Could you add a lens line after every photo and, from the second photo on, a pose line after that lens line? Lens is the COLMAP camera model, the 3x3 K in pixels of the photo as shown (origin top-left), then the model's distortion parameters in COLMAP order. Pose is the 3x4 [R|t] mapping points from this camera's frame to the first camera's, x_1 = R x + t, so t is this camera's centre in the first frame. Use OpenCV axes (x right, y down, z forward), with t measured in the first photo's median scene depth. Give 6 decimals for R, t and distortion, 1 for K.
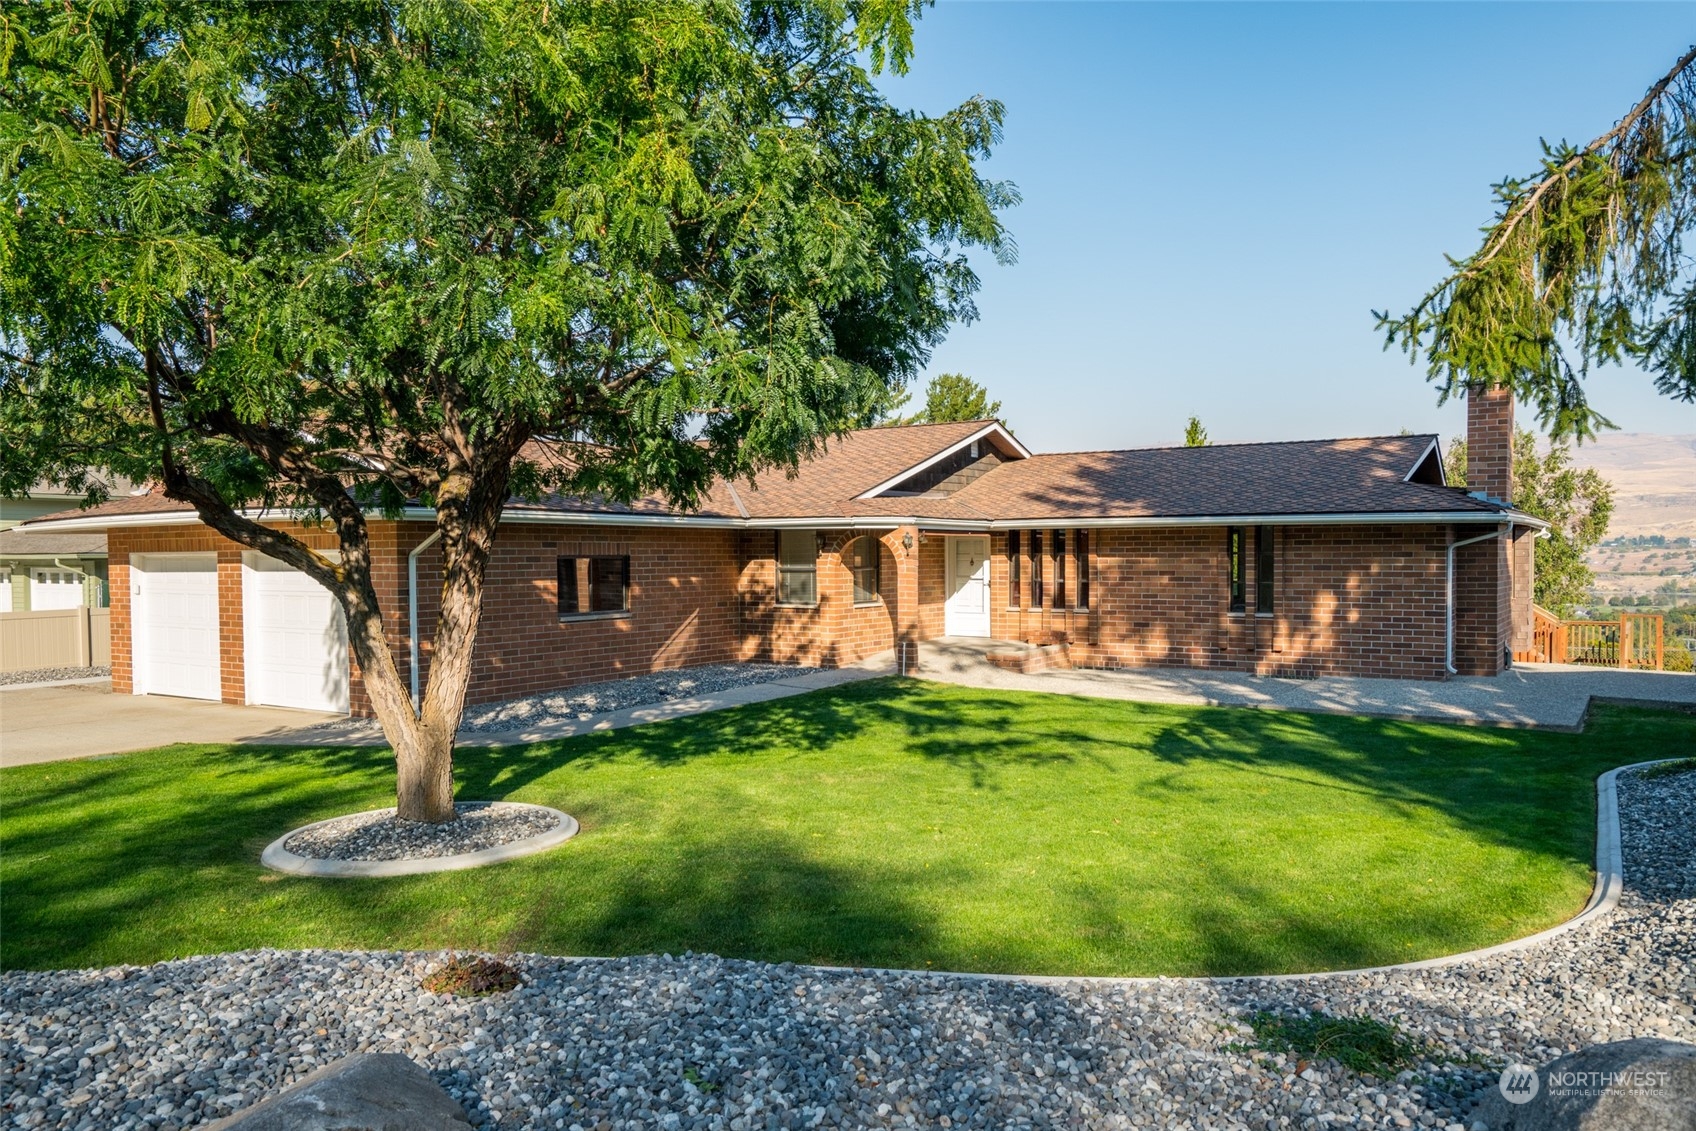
lens RADIAL K [[1202.4, 0, 848.0], [0, 1202.4, 565.5], [0, 0, 1]] dist [-0.004475, 0.000600]
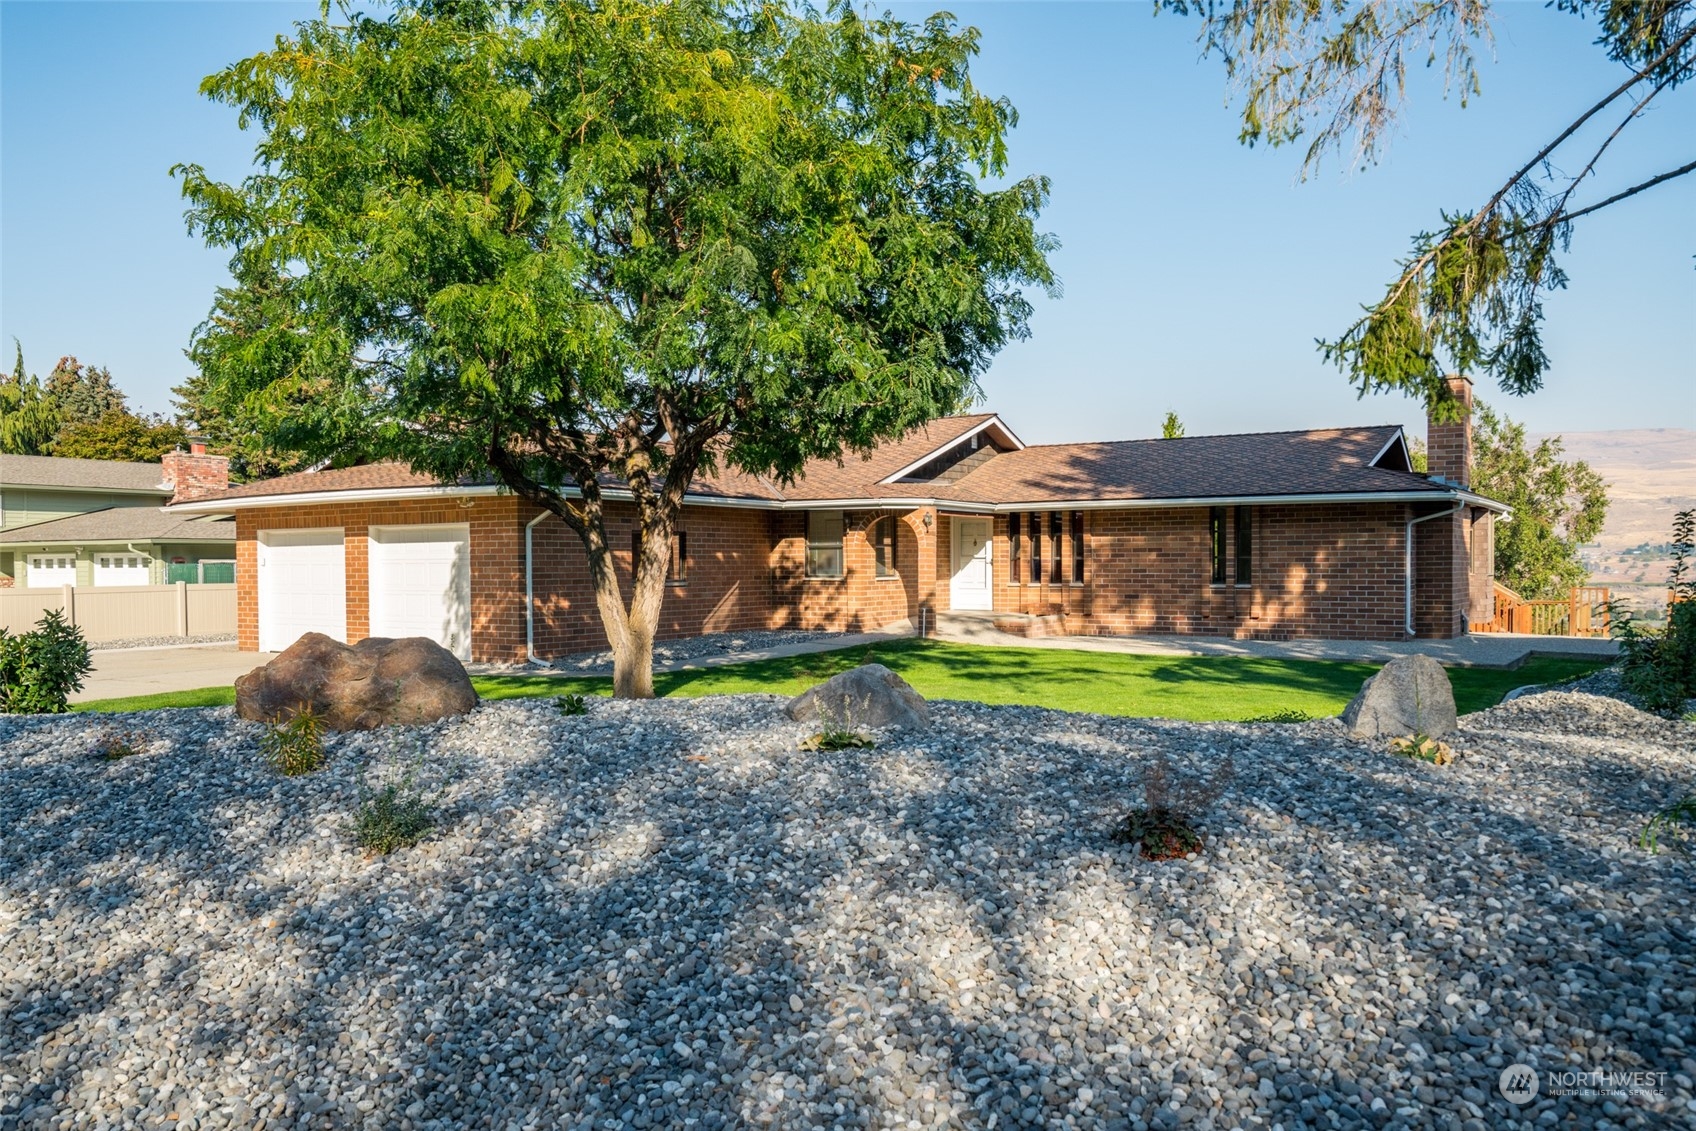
lens RADIAL K [[1228.6, 0, 773.1], [0, 1228.6, 571.4], [0, 0, 1]] dist [0.004515, 0.002178]
pose [[0.999516, 0.000712, -0.031100, -0.058364], [-0.000562, 0.999988, 0.004810, 0.022466], [0.031103, -0.004790, 0.999505, -0.166970]]
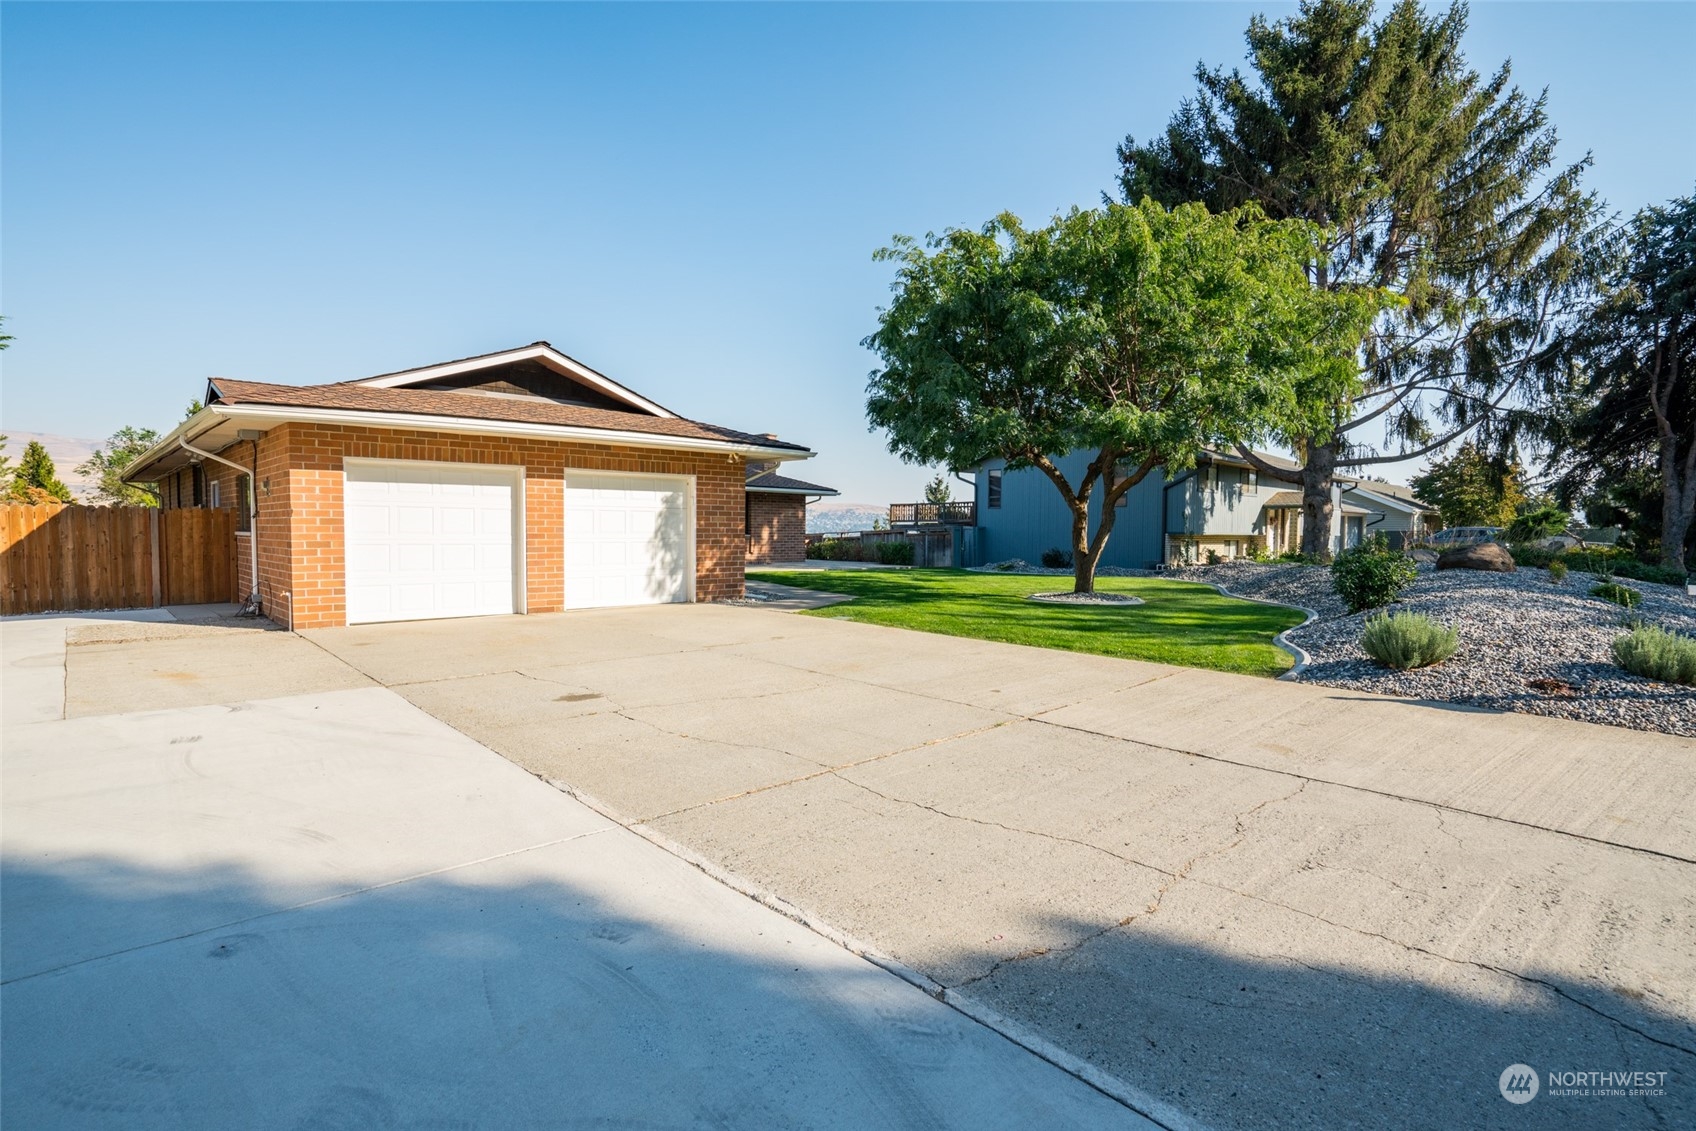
lens RADIAL K [[830.0, 0, 848.0], [0, 830.0, 565.5], [0, 0, 1]] dist [0.000100, -0.000003]
pose [[0.271783, -0.031969, 0.961827, -0.987760], [-0.010181, 0.999297, 0.036091, 0.038796], [-0.962305, -0.019601, 0.271266, 0.467622]]
